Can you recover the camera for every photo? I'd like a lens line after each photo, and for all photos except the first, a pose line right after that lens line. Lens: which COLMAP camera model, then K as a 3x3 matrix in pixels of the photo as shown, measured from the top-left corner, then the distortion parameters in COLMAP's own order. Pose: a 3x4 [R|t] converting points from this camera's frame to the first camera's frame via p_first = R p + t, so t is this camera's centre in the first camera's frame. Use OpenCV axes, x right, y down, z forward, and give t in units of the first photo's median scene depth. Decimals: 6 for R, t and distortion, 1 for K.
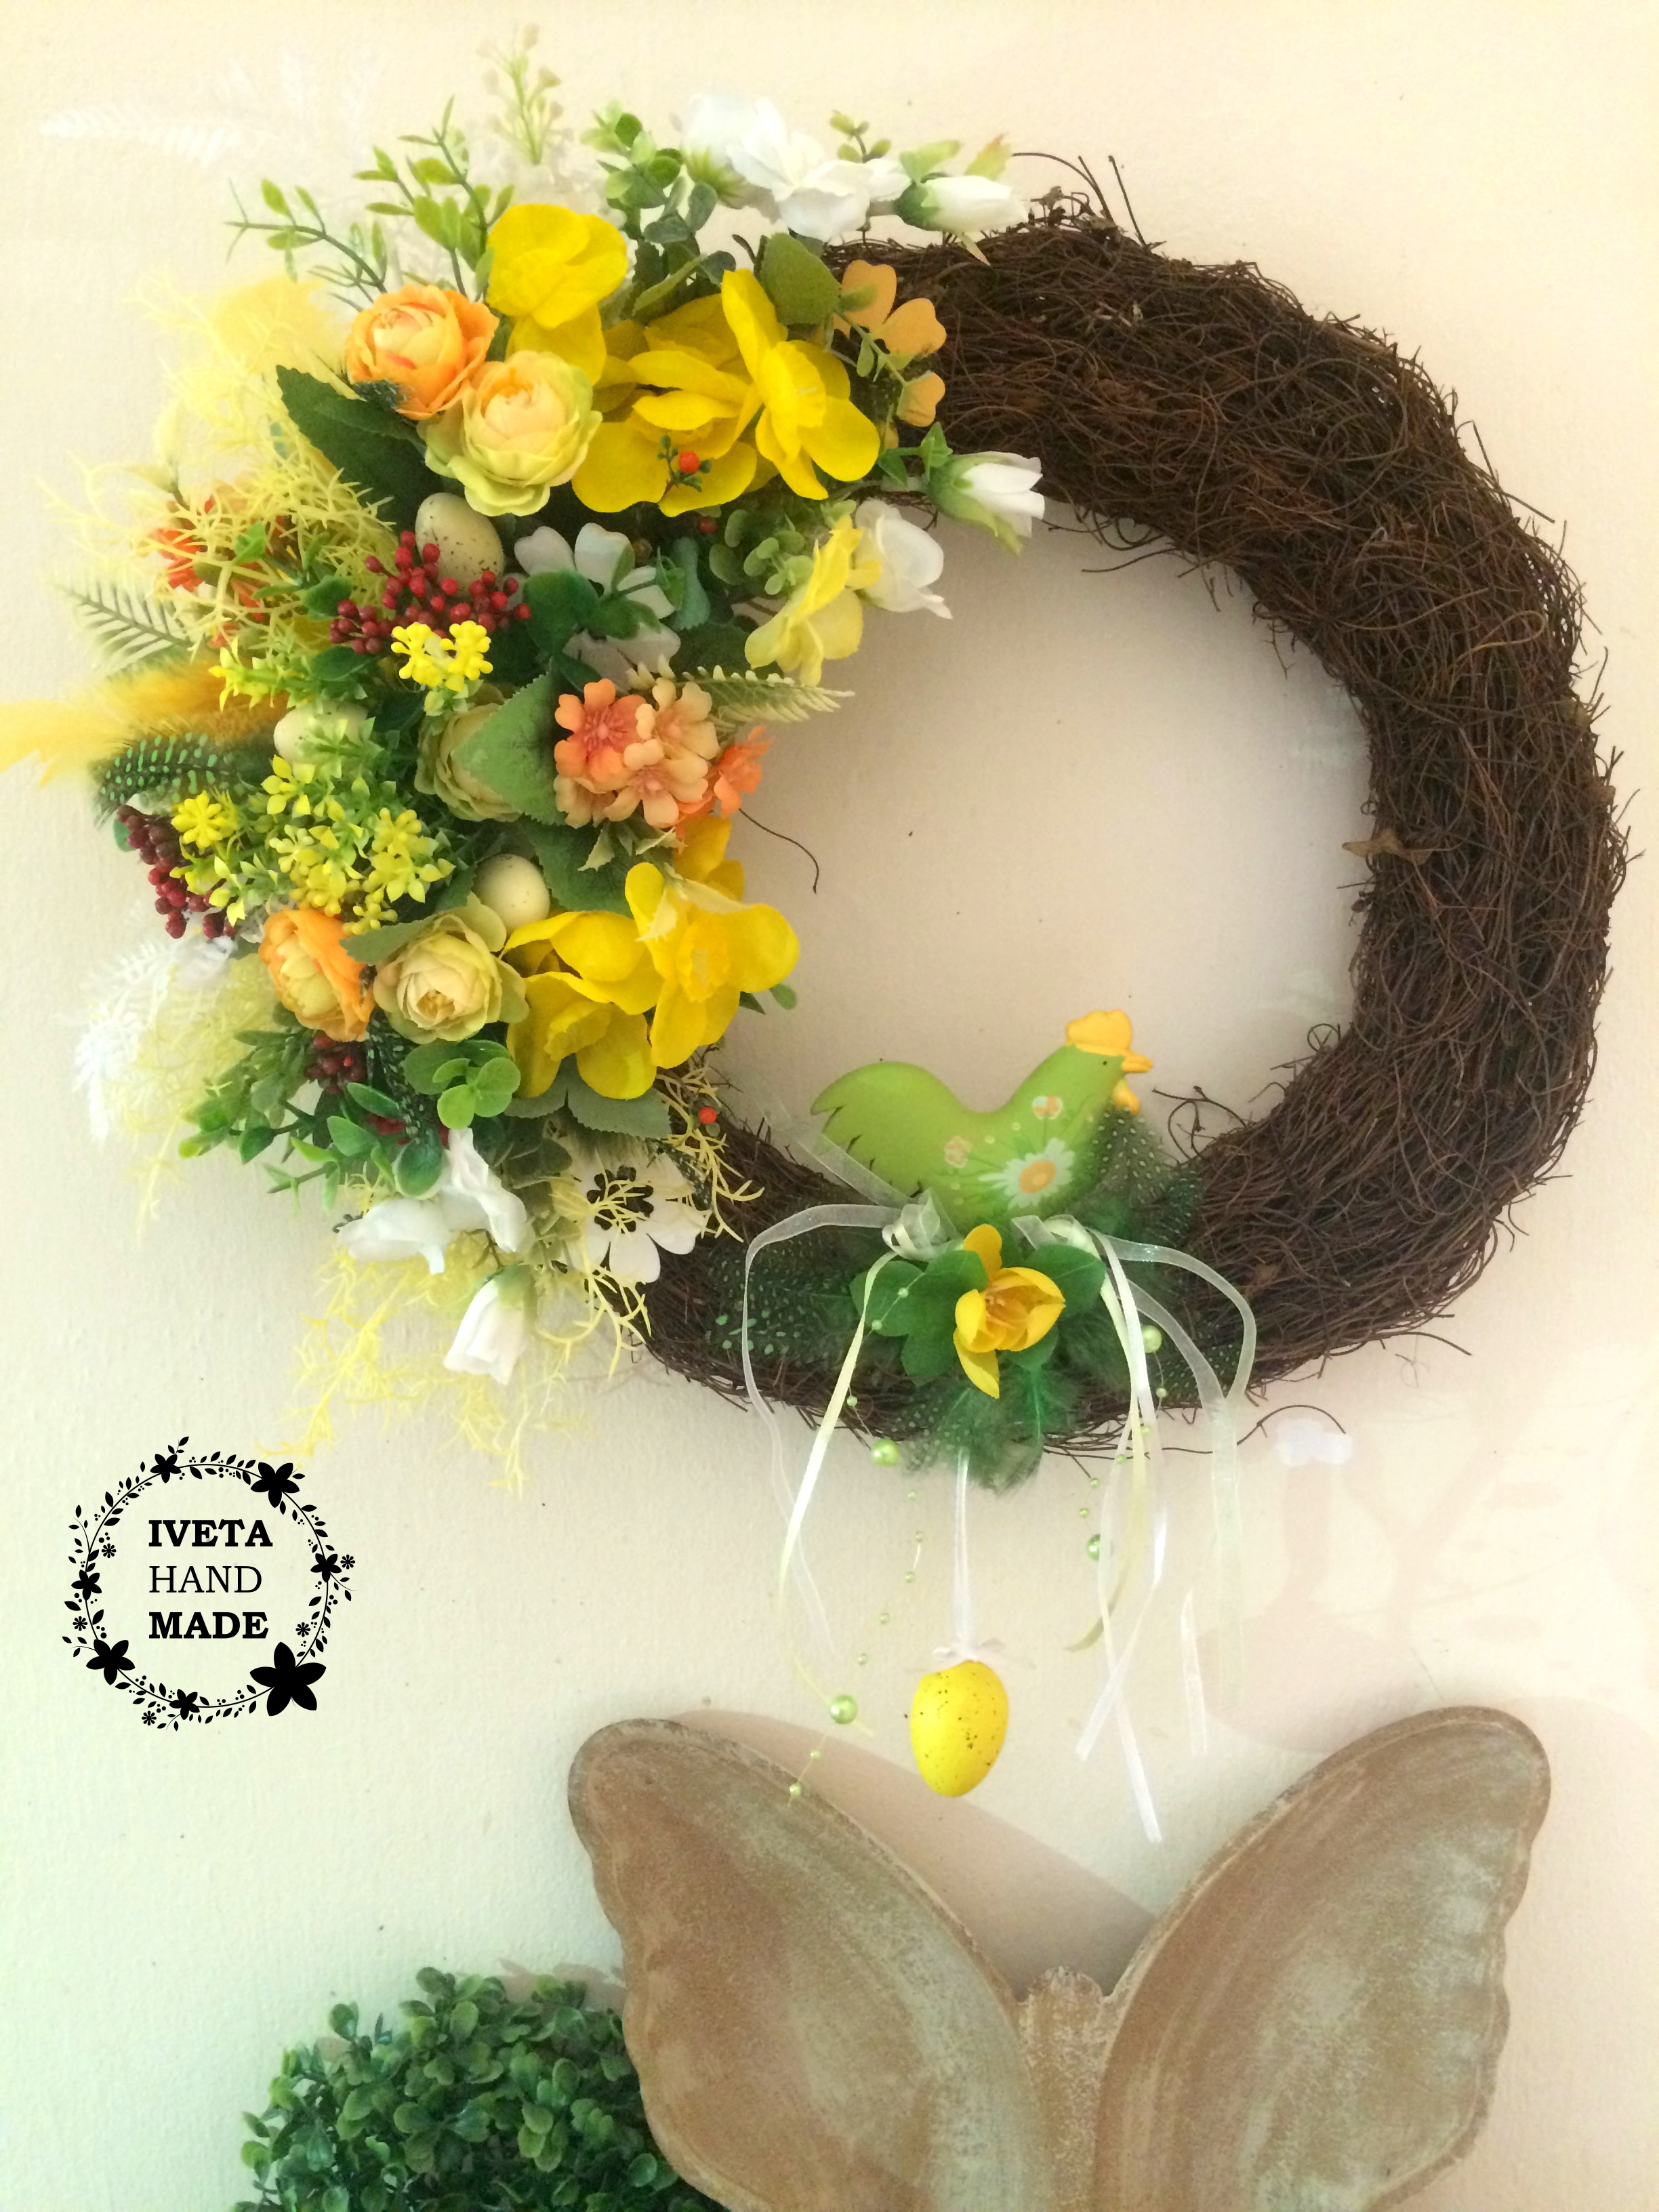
lens RADIAL K [[1897.2, 0, 829.5], [0, 1897.2, 1106.0], [0, 0, 1]] dist [0.117380, -0.189692]
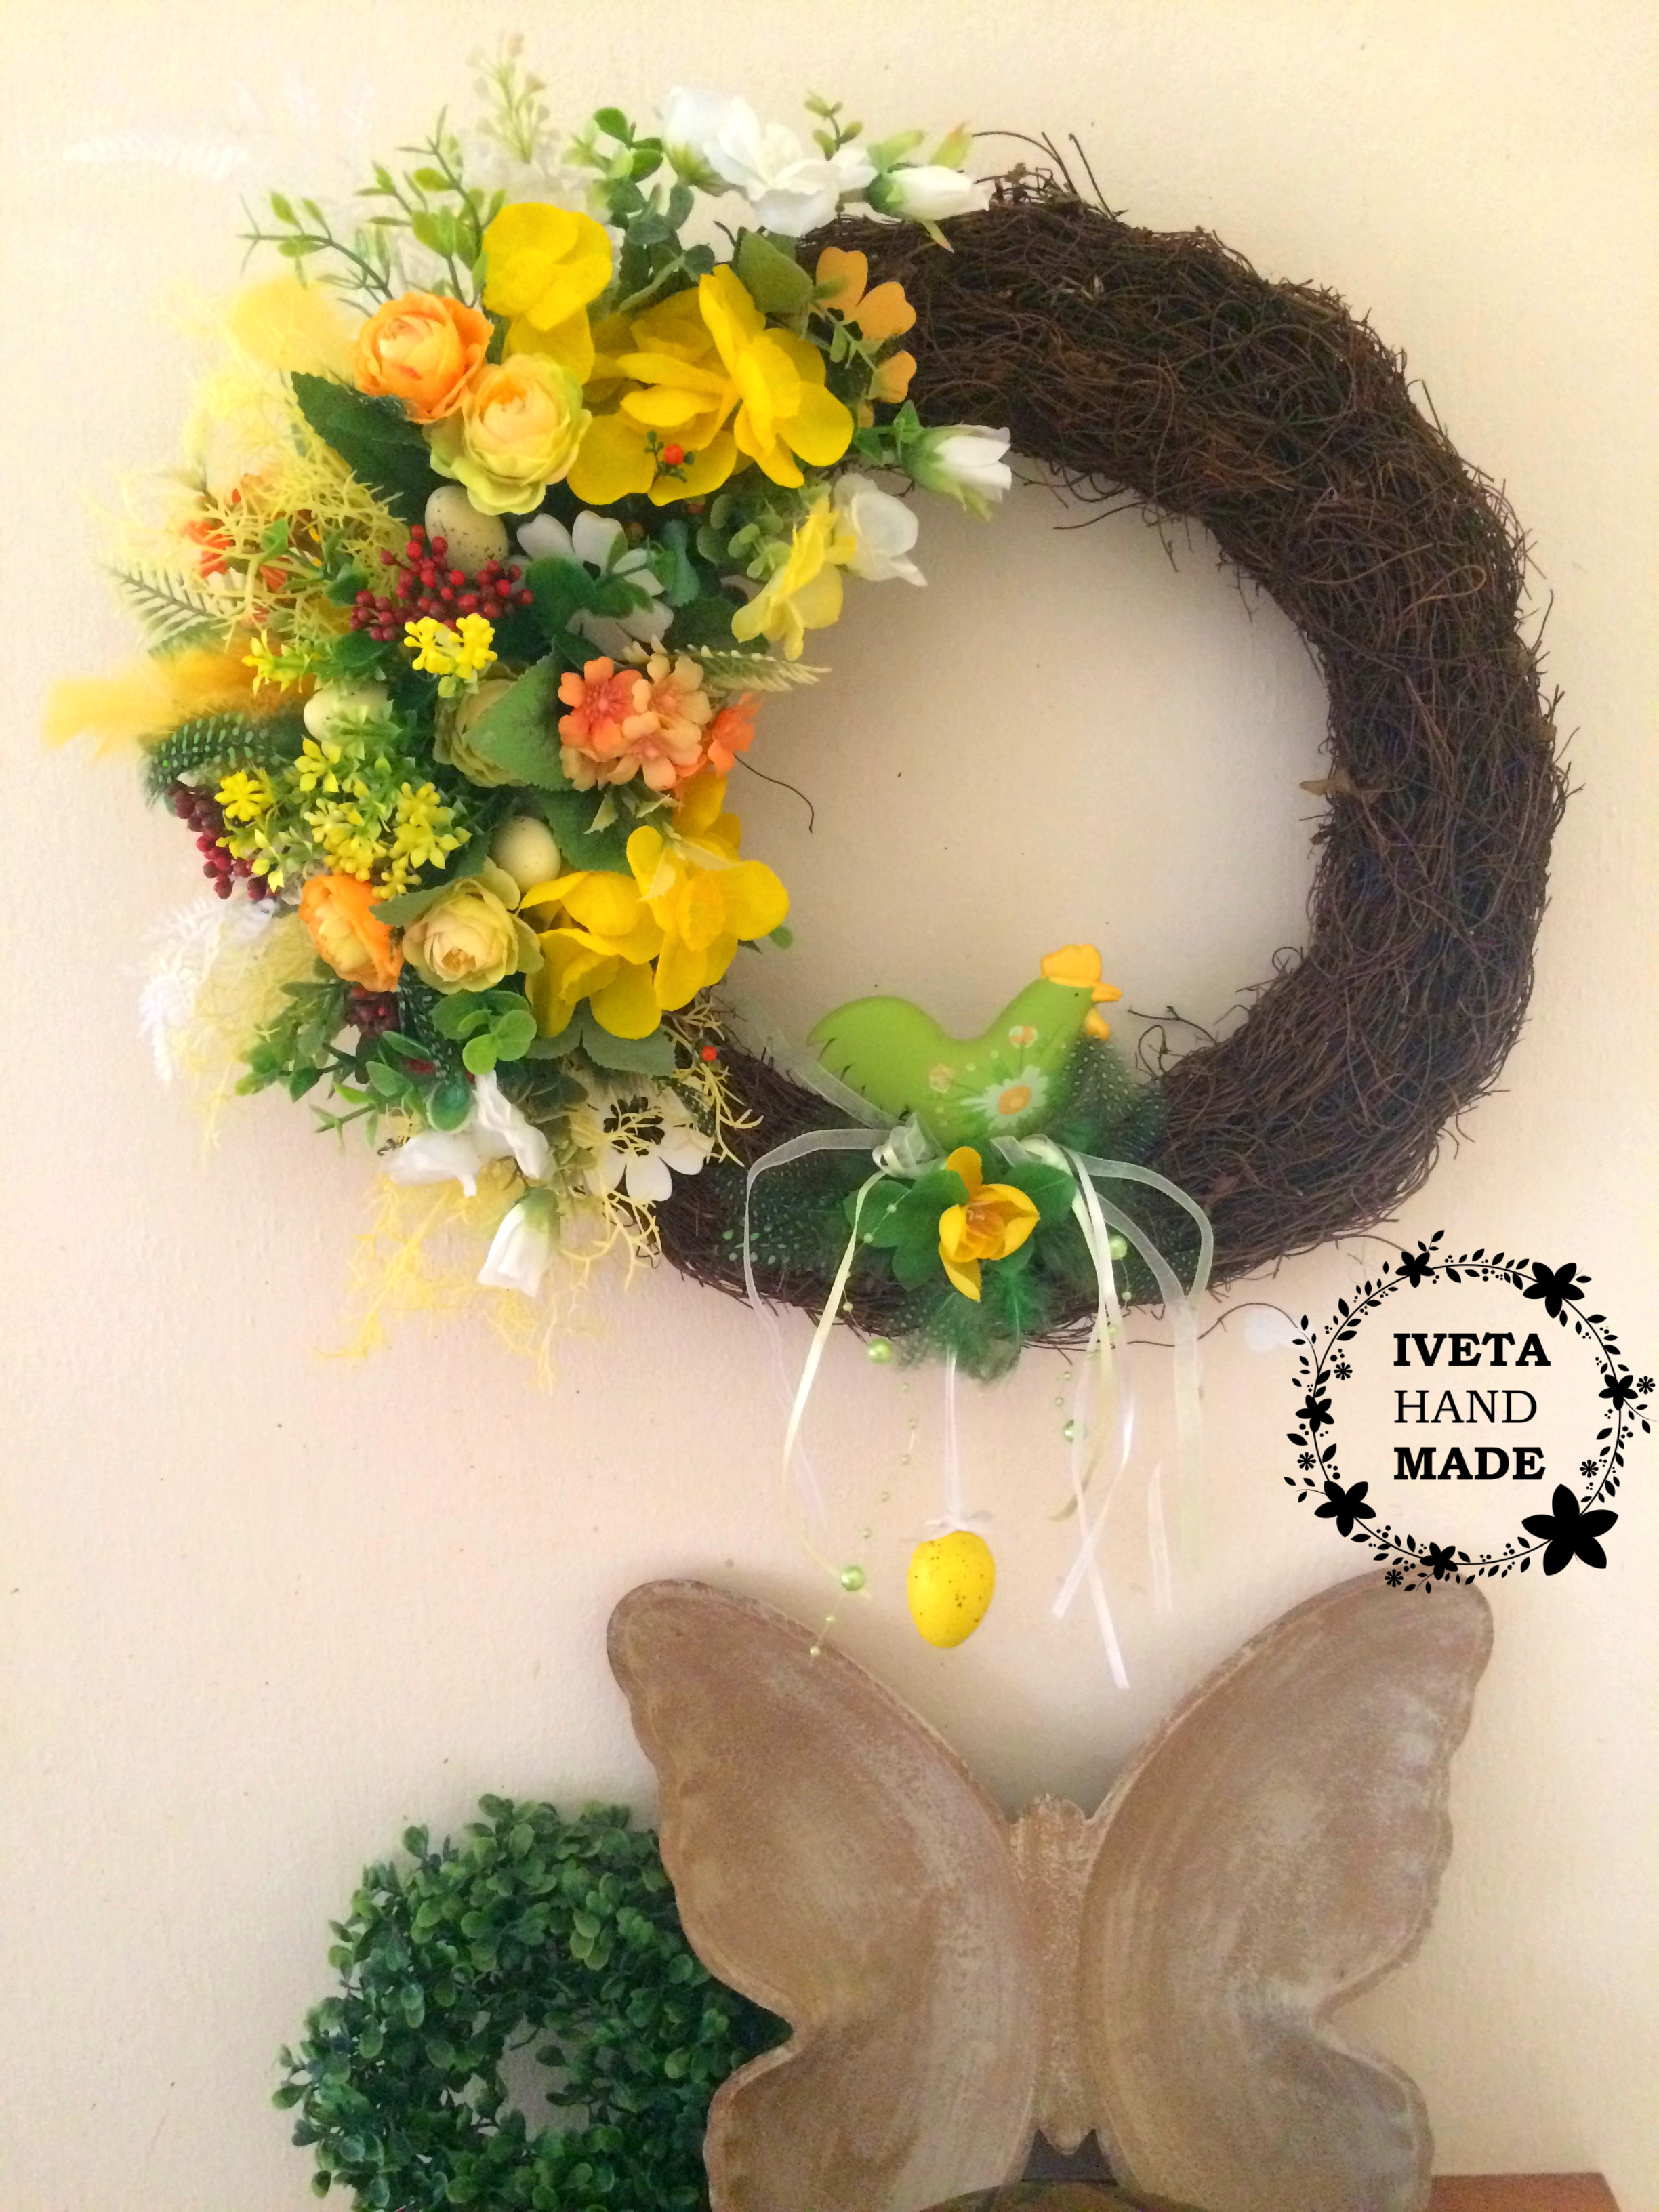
lens RADIAL K [[1897.2, 0, 829.5], [0, 1897.2, 1106.0], [0, 0, 1]] dist [0.117380, -0.189692]
pose [[0.999352, -0.014028, -0.033144, 0.040794], [0.016828, 0.996173, 0.085764, -0.056745], [0.031814, -0.086266, 0.995764, -0.093003]]
